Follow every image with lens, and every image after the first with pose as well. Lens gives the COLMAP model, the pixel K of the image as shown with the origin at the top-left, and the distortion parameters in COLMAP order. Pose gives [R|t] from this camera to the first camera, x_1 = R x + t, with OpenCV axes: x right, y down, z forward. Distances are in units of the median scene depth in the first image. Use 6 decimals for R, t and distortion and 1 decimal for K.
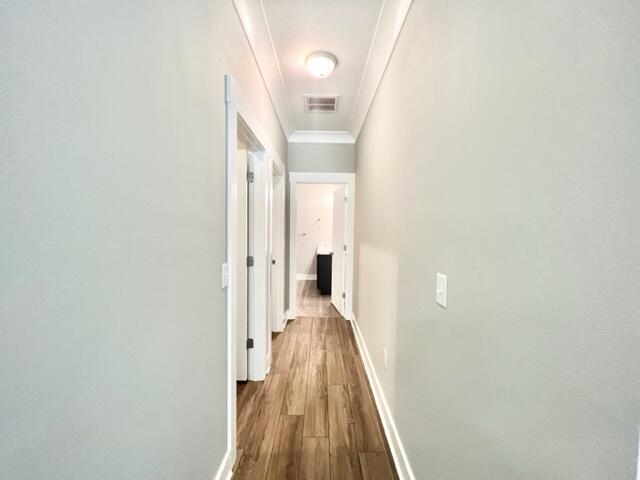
lens RADIAL K [[258.9, 0, 319.4], [0, 258.9, 239.8], [0, 0, 1]] dist [-0.001780, 0.000373]
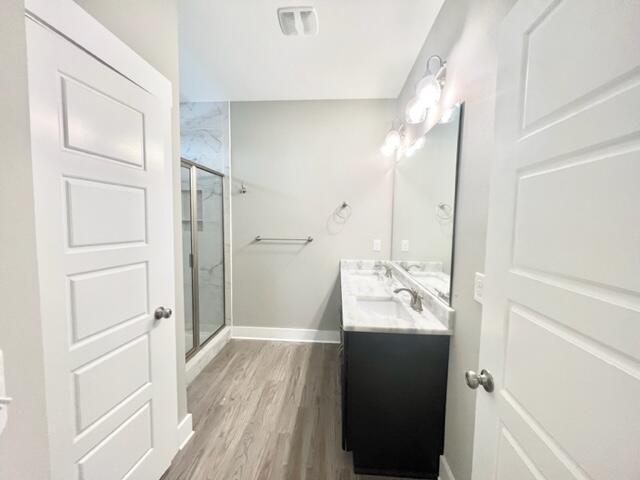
lens RADIAL K [[258.9, 0, 318.8], [0, 258.9, 237.8], [0, 0, 1]] dist [-0.001780, 0.000373]
pose [[0.997252, 0.003322, -0.074006, -0.011025], [-0.001467, 0.999684, 0.025102, -0.035615], [0.074066, -0.024925, 0.996942, 0.564995]]
